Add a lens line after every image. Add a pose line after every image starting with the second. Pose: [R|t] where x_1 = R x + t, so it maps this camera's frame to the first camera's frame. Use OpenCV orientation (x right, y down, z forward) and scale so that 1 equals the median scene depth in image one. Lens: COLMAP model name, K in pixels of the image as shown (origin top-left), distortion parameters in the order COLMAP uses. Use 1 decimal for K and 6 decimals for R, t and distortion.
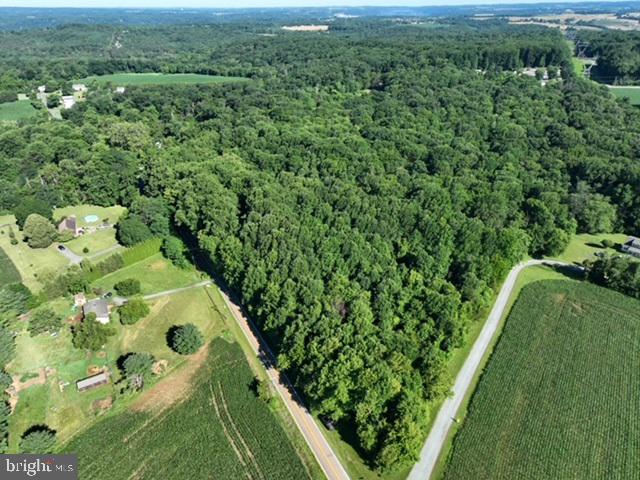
lens RADIAL K [[450.4, 0, 319.7], [0, 450.4, 238.6], [0, 0, 1]] dist [-0.002083, 0.019636]
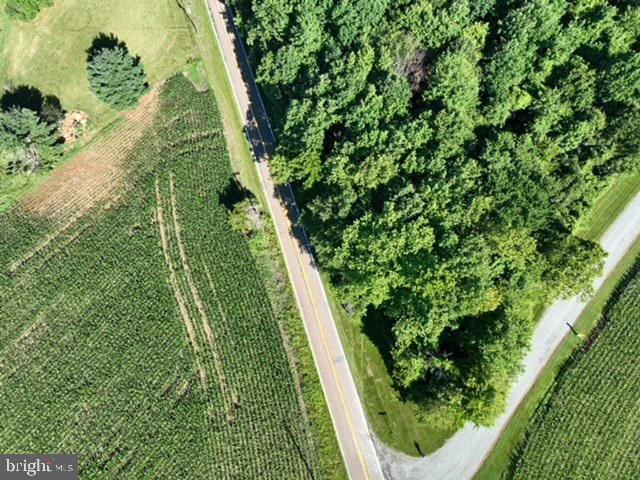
lens RADIAL K [[450.4, 0, 319.7], [0, 450.4, 238.6], [0, 0, 1]] dist [-0.002083, 0.019636]
pose [[0.985876, 0.158663, -0.053610, 0.002906], [-0.077911, 0.717860, 0.691814, -0.023002], [0.148250, -0.677866, 0.720083, 0.392335]]
